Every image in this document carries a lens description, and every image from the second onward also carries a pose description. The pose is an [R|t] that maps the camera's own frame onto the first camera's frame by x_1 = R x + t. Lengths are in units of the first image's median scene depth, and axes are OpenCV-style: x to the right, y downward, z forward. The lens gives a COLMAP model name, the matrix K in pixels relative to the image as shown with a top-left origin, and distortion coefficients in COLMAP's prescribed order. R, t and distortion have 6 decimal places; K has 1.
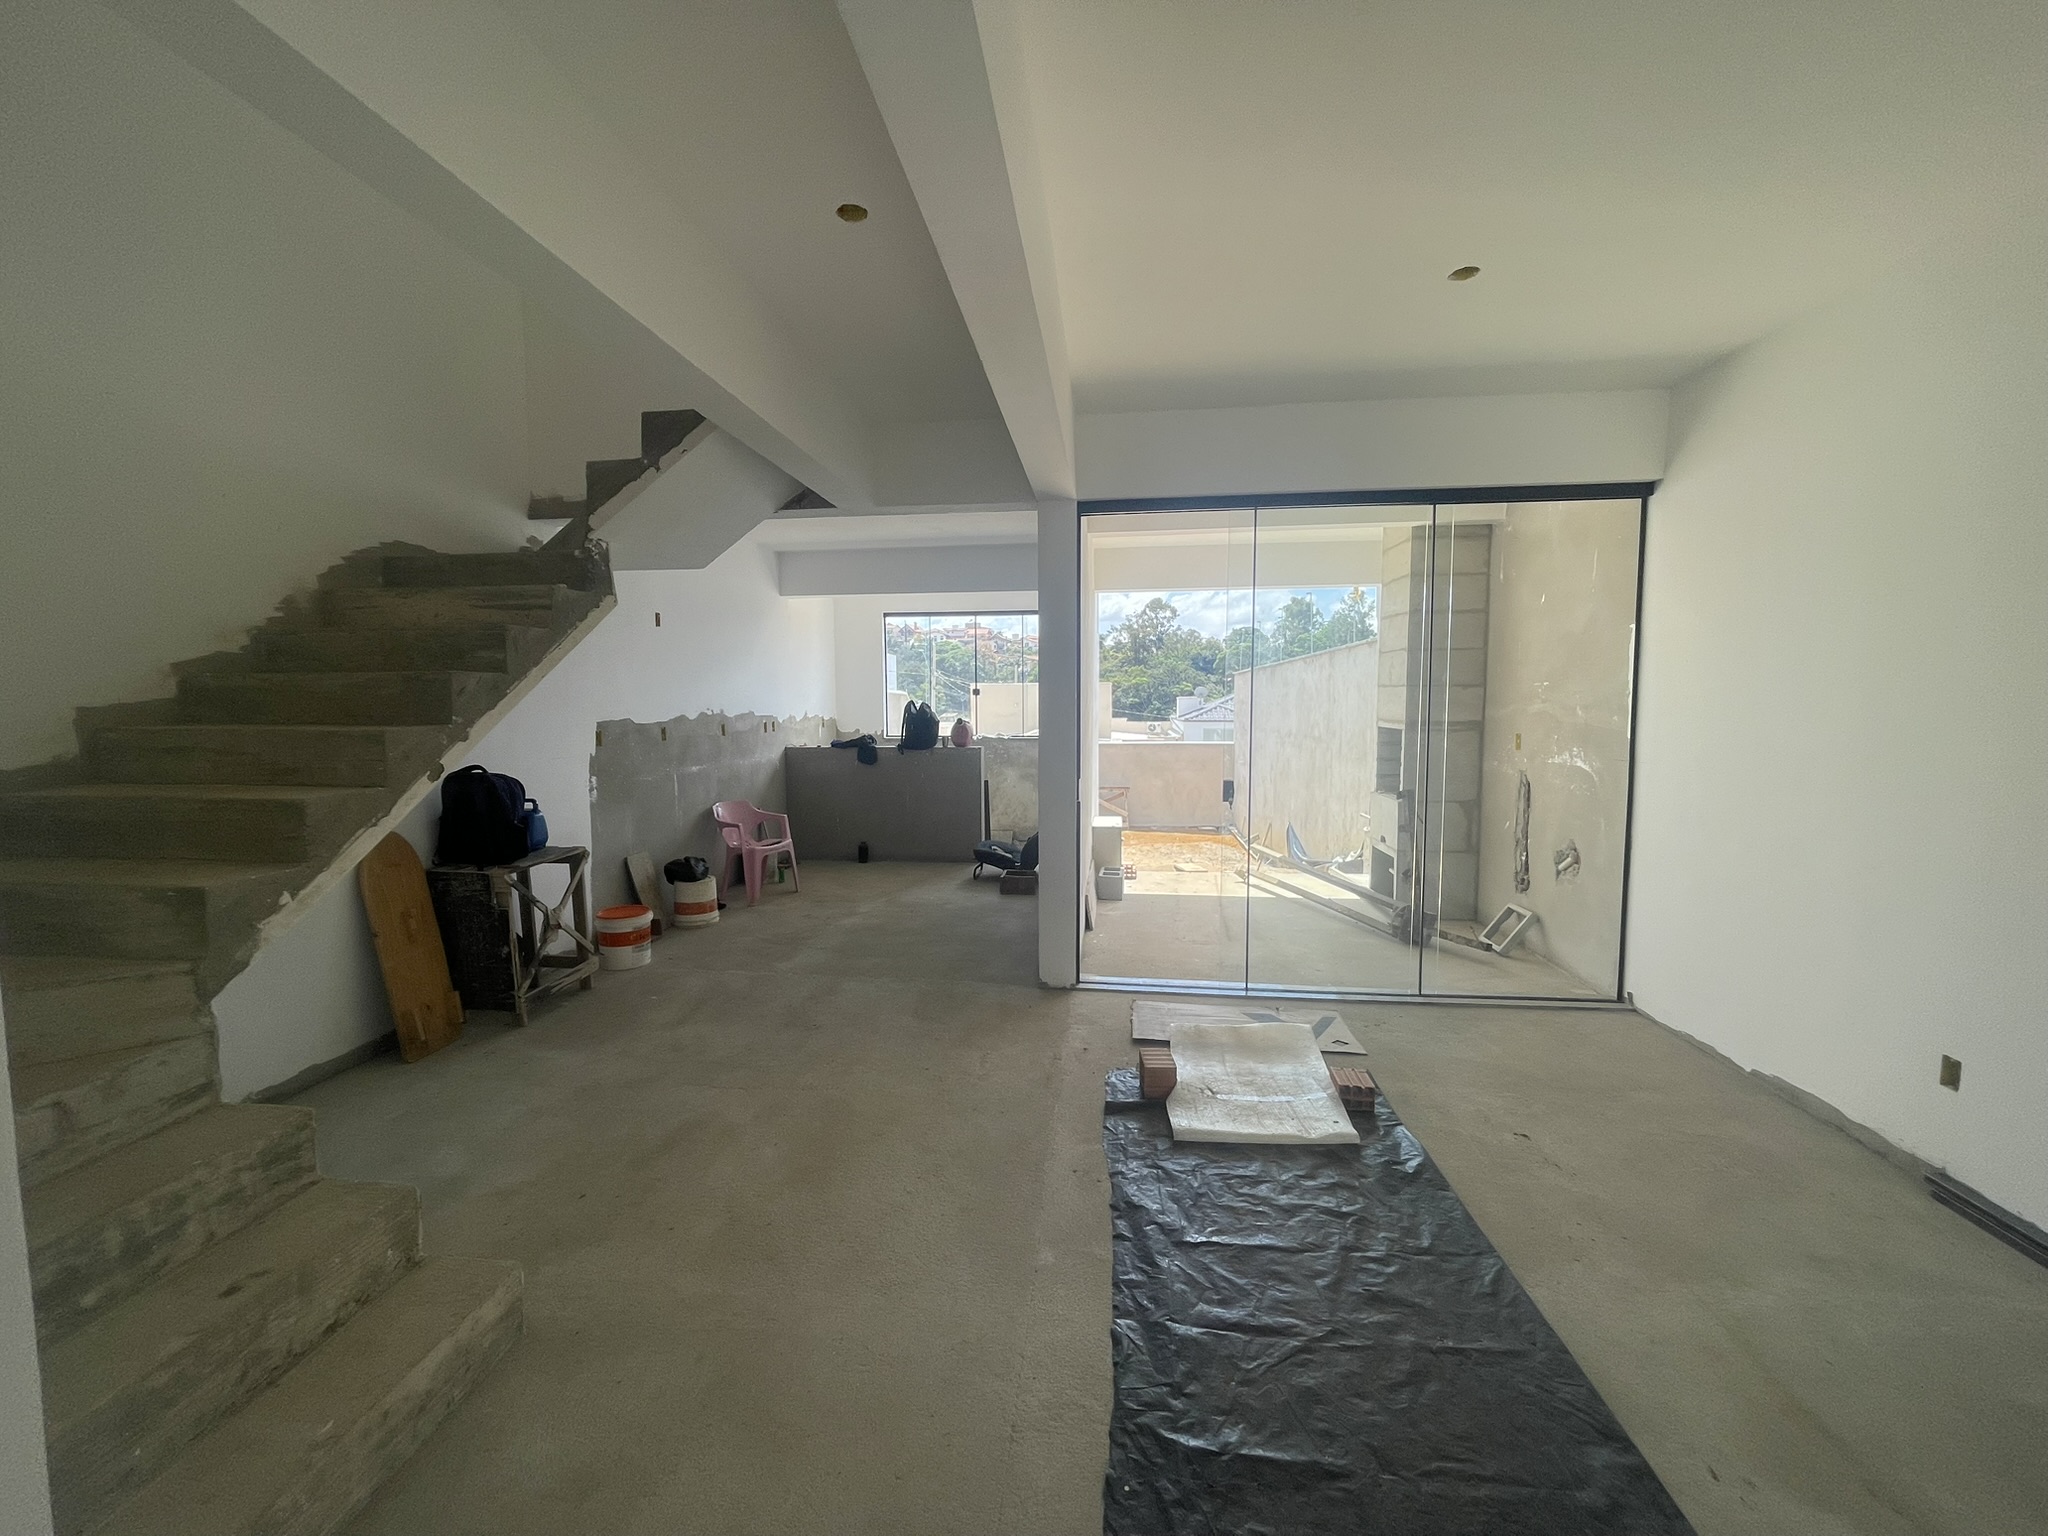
lens RADIAL K [[824.8, 0, 1015.7], [0, 824.8, 765.4], [0, 0, 1]] dist [-0.002498, -0.000164]
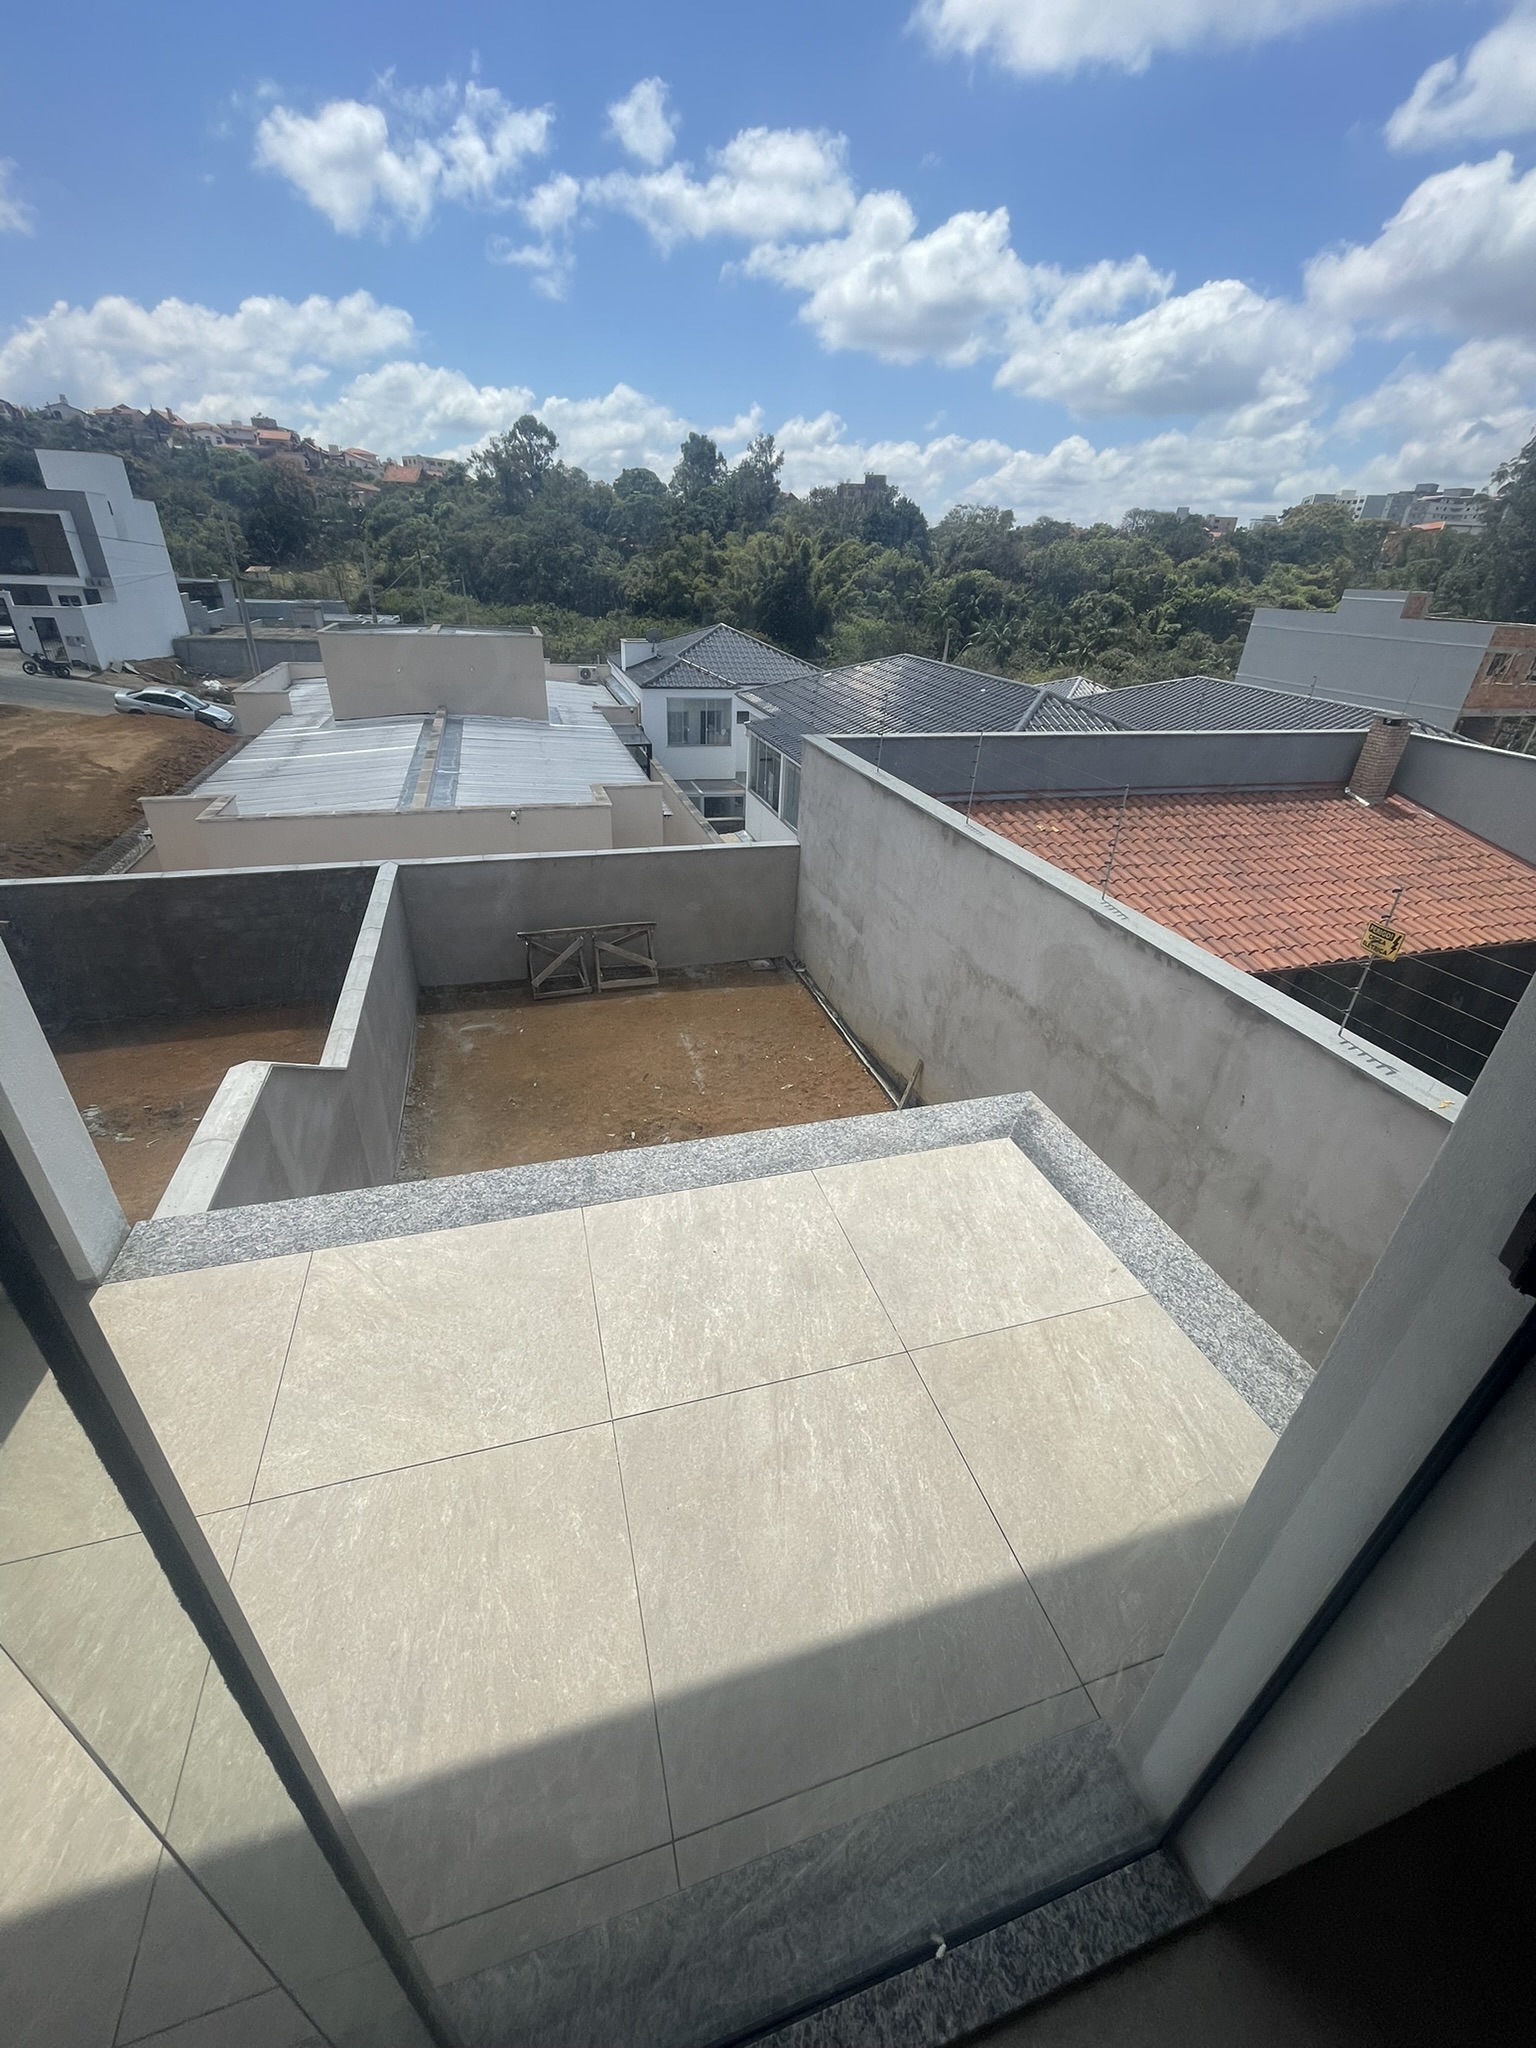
lens RADIAL K [[822.9, 0, 770.9], [0, 822.9, 1023.7], [0, 0, 1]] dist [-0.012931, 0.009308]
pose [[0.912263, -0.160977, 0.376646, -0.144753], [-0.017353, 0.903521, 0.428193, -0.699275], [-0.409236, -0.397160, 0.821455, 1.499058]]
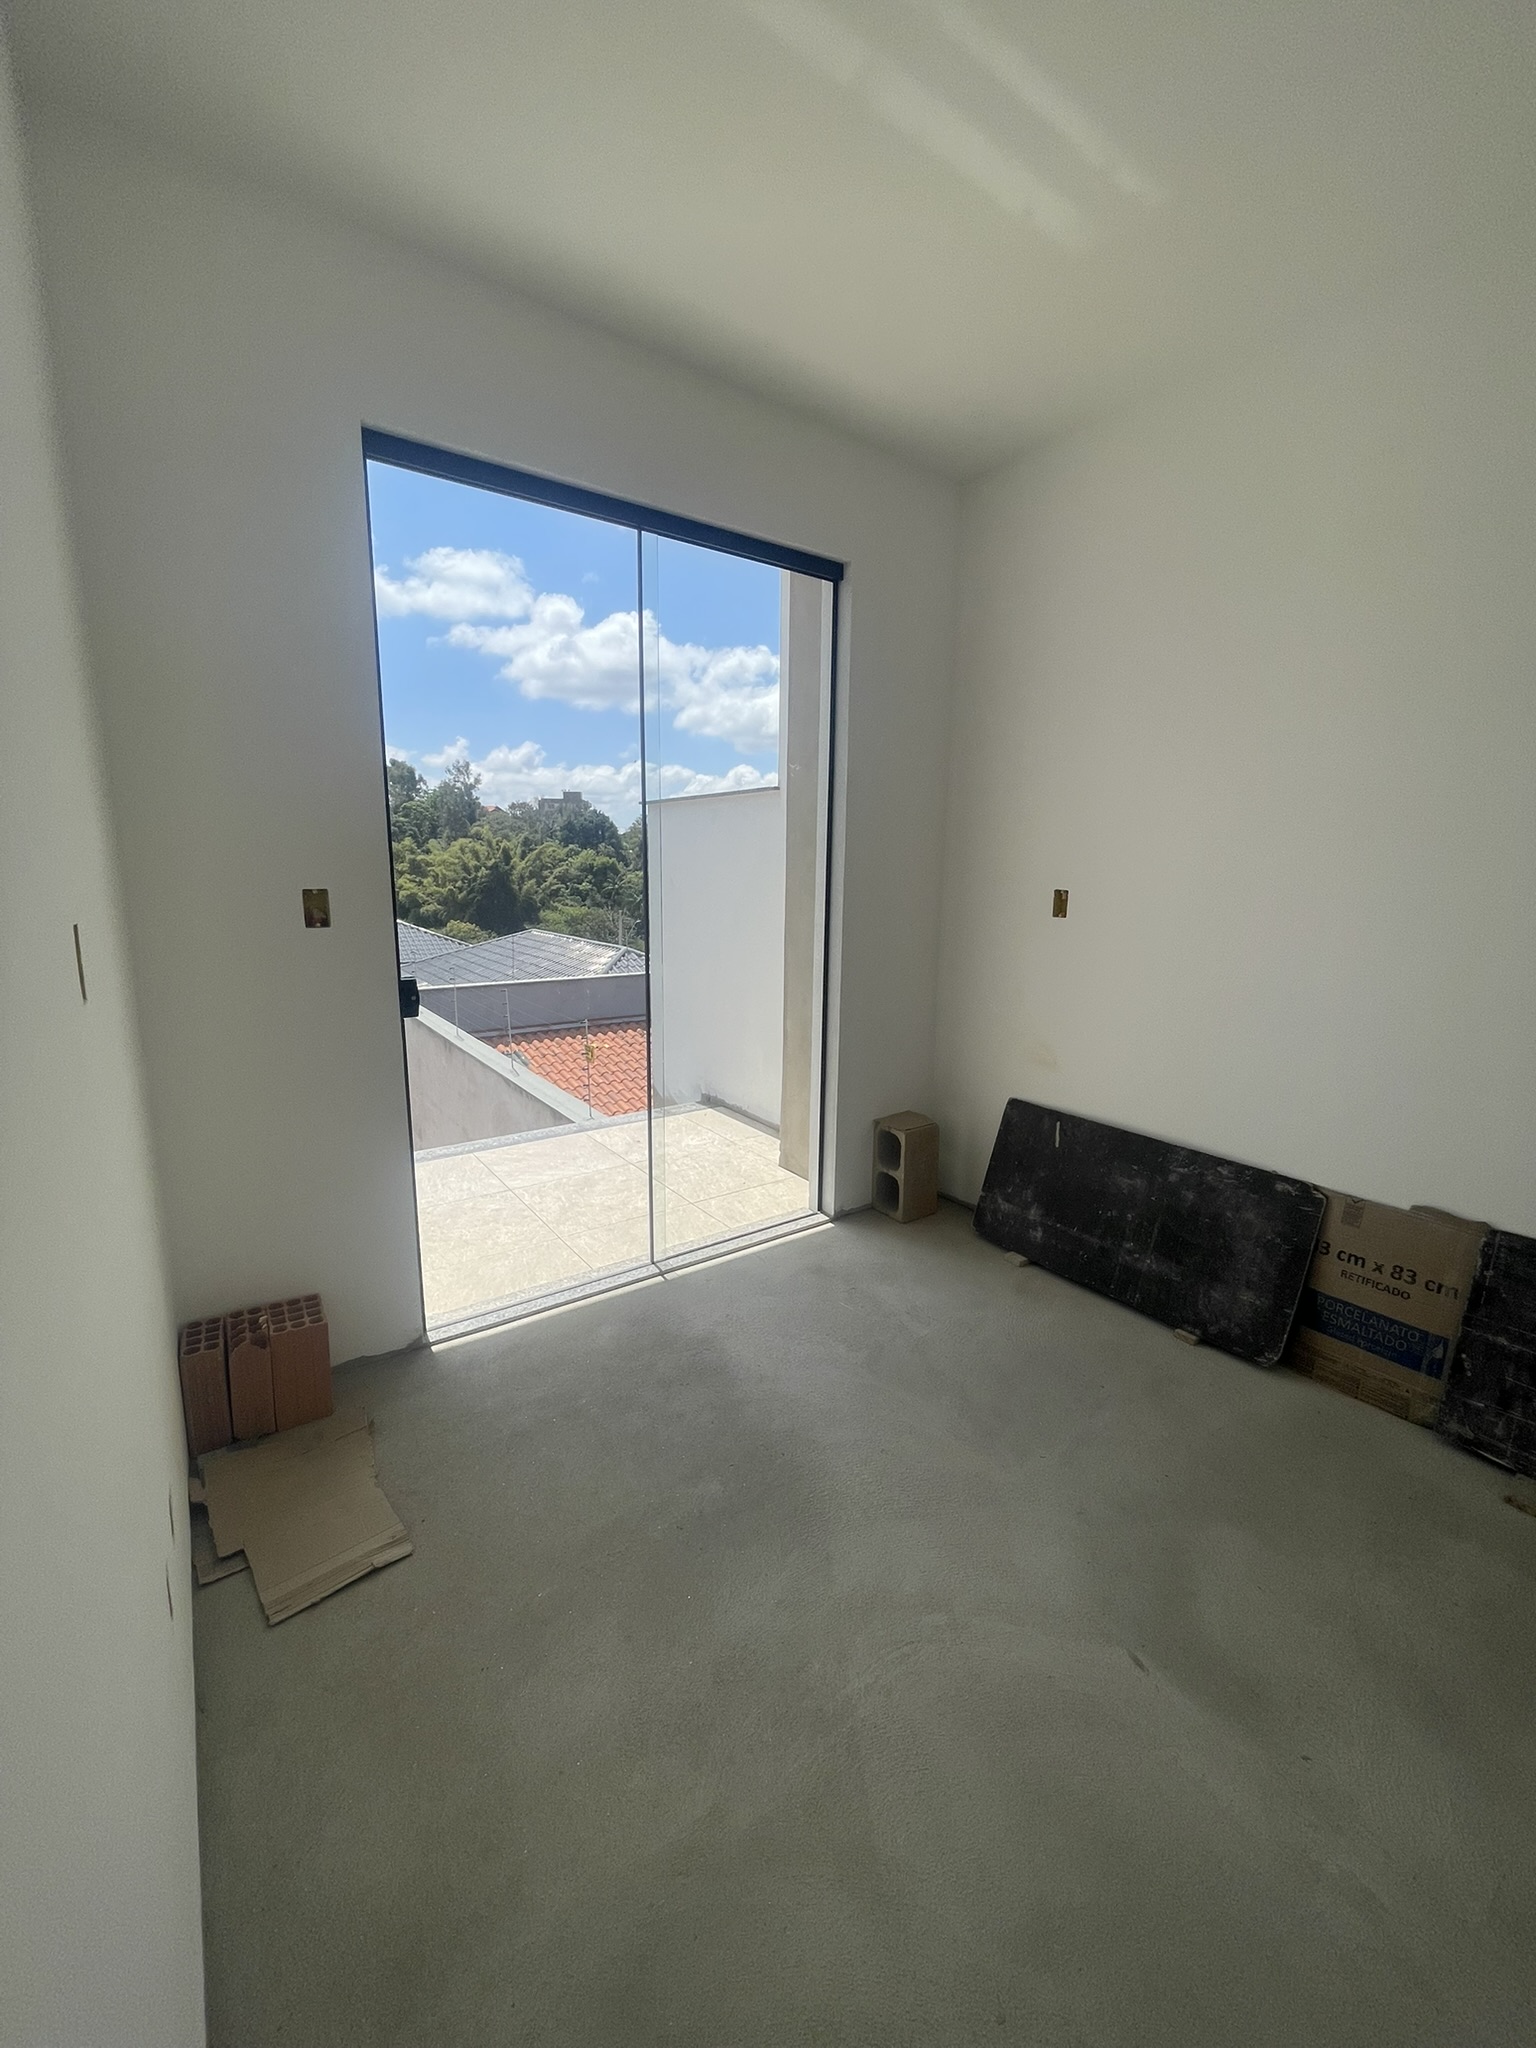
lens RADIAL K [[835.0, 0, 768.0], [0, 835.0, 1024.0], [0, 0, 1]] dist [-0.018987, -0.000134]
pose [[0.740790, -0.108573, 0.662904, 0.061214], [0.031464, 0.991376, 0.127212, -0.648517], [-0.671000, -0.073380, 0.737818, 0.662365]]
